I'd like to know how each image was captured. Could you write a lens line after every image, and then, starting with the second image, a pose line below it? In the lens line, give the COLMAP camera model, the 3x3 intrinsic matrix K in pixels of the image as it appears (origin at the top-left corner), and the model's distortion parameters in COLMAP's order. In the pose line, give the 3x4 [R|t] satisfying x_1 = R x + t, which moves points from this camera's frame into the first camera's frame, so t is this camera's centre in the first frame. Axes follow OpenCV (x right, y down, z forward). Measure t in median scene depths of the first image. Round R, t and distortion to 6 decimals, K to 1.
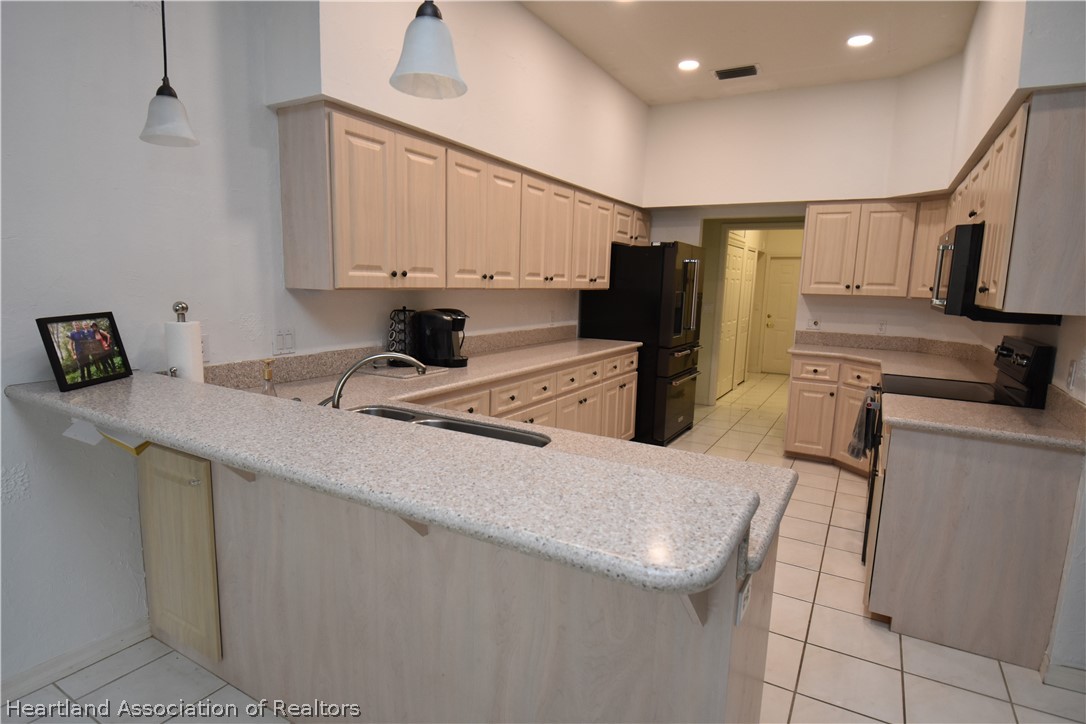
lens RADIAL K [[585.2, 0, 541.9], [0, 585.2, 368.5], [0, 0, 1]] dist [0.003059, -0.000214]
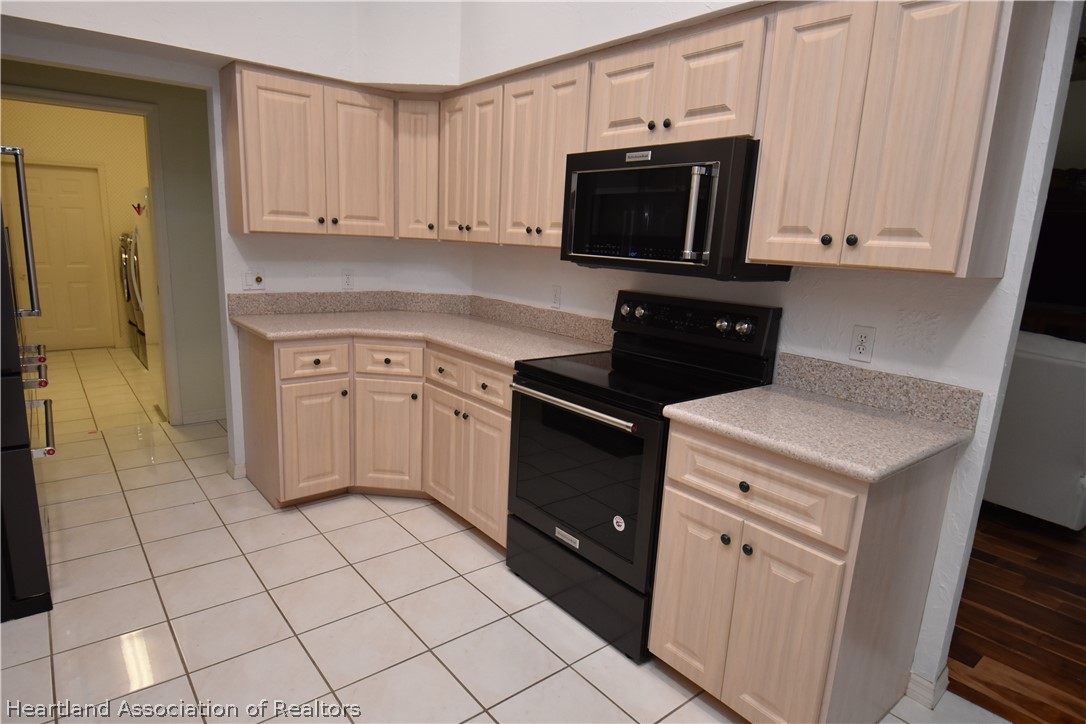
lens RADIAL K [[626.8, 0, 540.7], [0, 626.8, 373.0], [0, 0, 1]] dist [0.014648, -0.001555]
pose [[0.360322, -0.209728, 0.908946, -0.045161], [0.105538, 0.977307, 0.183664, -0.080164], [-0.926839, 0.029750, 0.374279, 0.543304]]
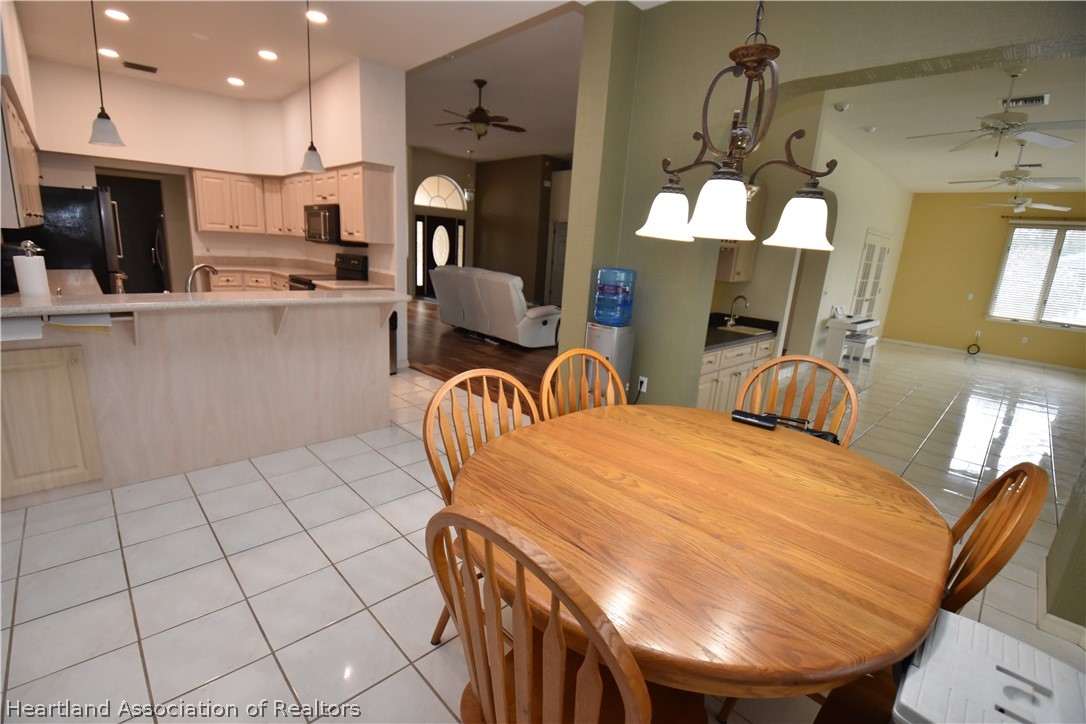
lens RADIAL K [[478.5, 0, 545.3], [0, 478.5, 367.2], [0, 0, 1]] dist [-0.024464, -0.000799]
pose [[0.270176, -0.244573, 0.931230, -0.569896], [0.088011, 0.969423, 0.229069, 0.015251], [-0.958780, 0.020069, 0.283440, -0.203166]]
